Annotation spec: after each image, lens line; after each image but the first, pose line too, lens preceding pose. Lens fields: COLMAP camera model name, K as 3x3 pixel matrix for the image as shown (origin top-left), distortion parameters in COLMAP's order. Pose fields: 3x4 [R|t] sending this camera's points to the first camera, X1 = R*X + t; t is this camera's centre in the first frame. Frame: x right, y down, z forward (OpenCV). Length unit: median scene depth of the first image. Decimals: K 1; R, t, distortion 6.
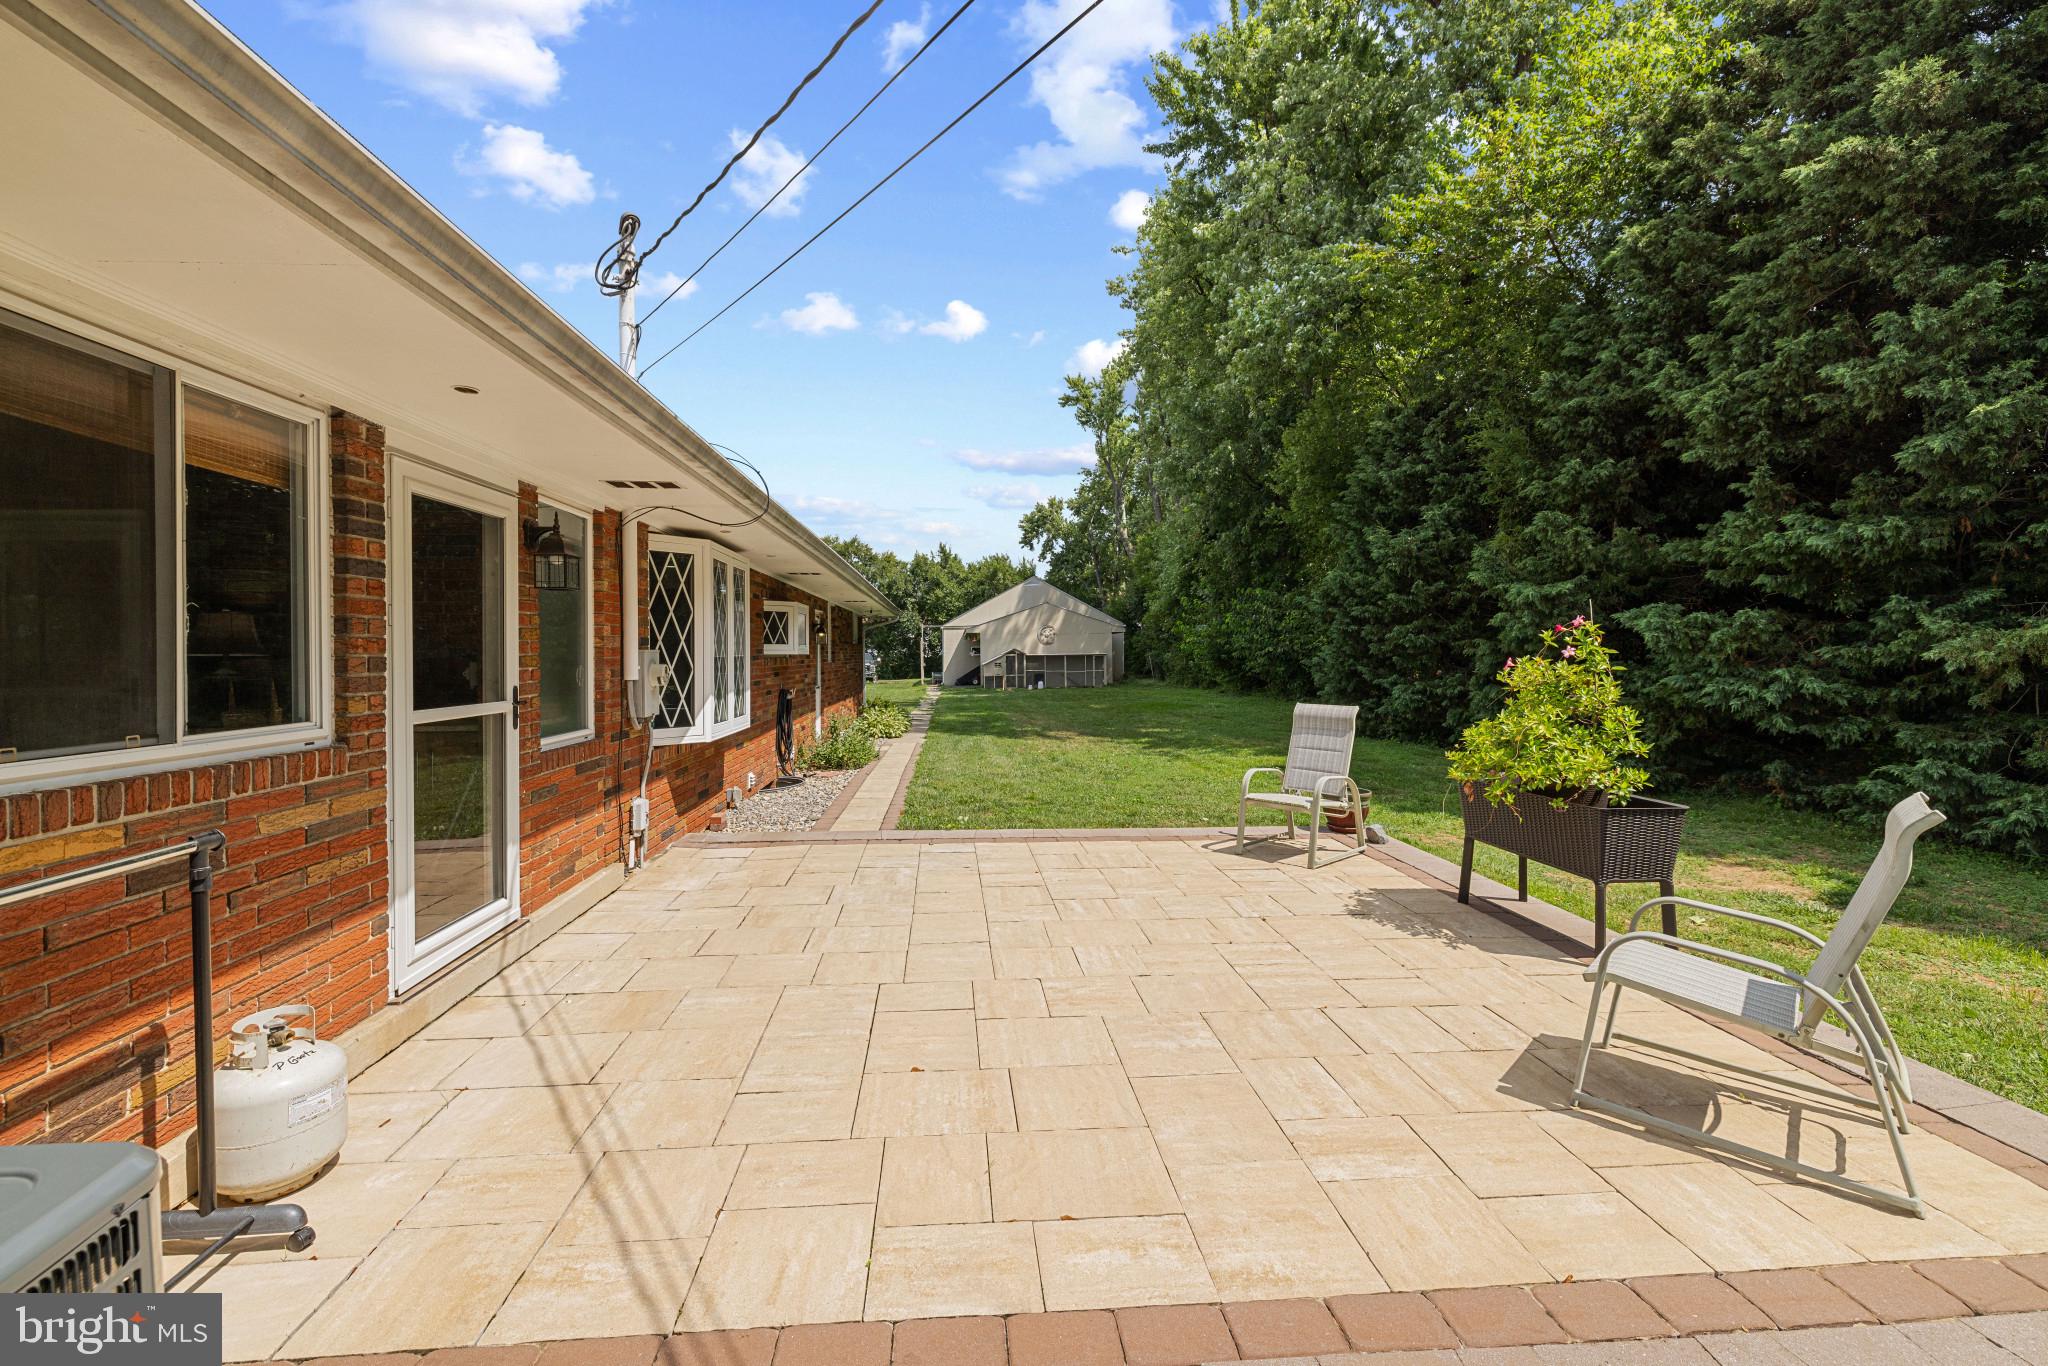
lens RADIAL K [[878.0, 0, 1033.1], [0, 878.0, 653.6], [0, 0, 1]] dist [-0.000785, 0.000321]
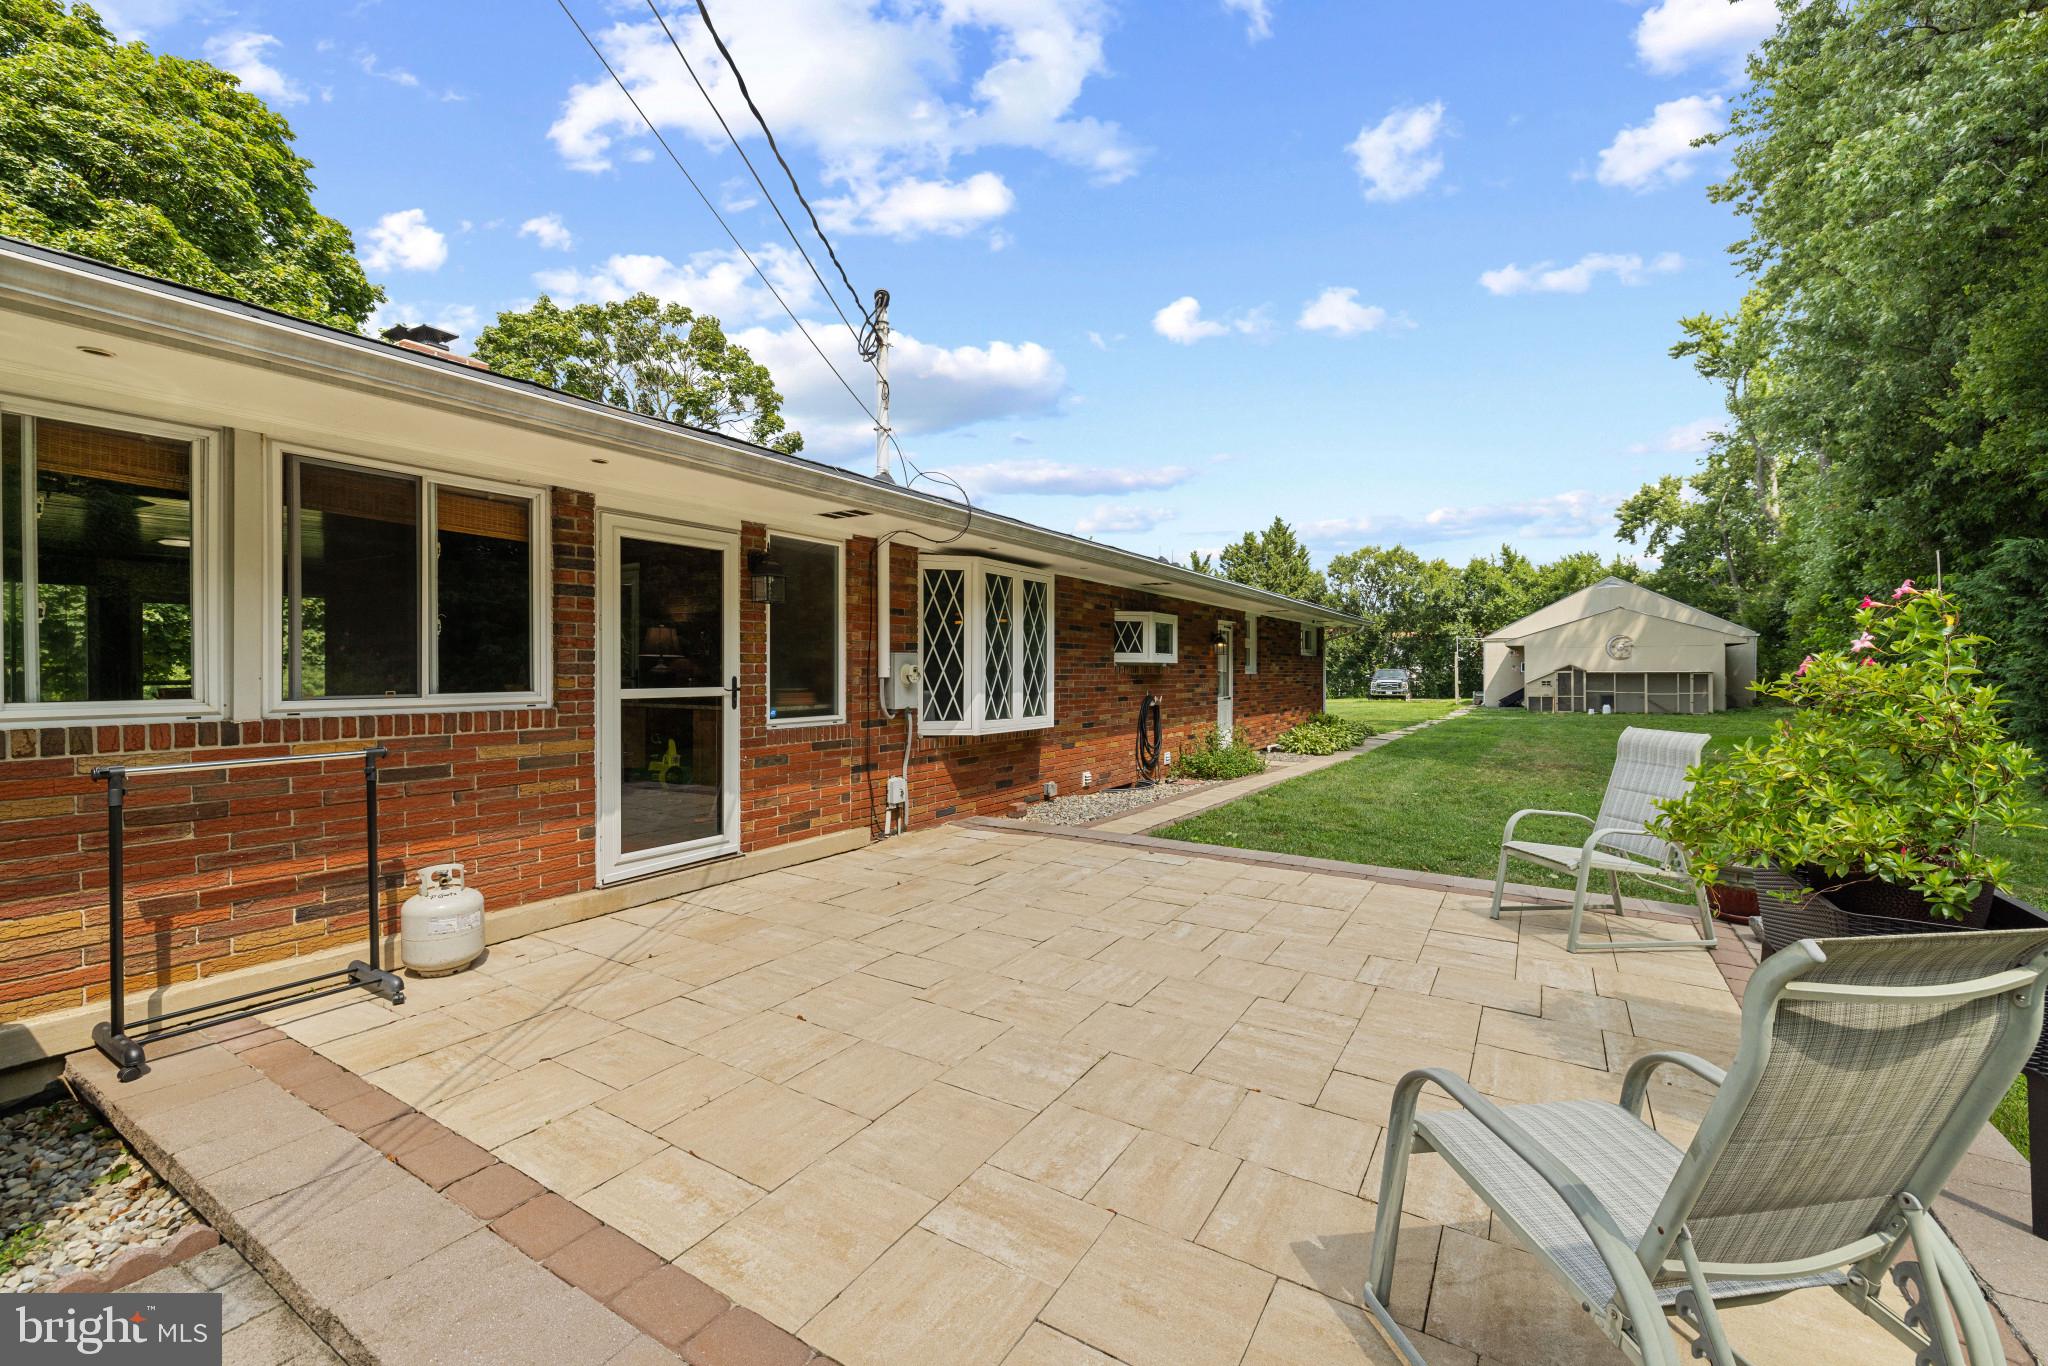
lens RADIAL K [[878.0, 0, 1023.7], [0, 878.0, 671.6], [0, 0, 1]] dist [-0.000785, 0.000321]
pose [[0.793654, 0.008747, -0.608307, 0.447190], [-0.008323, 0.999959, 0.003519, 0.017040], [0.608313, 0.002270, 0.793694, 0.169389]]
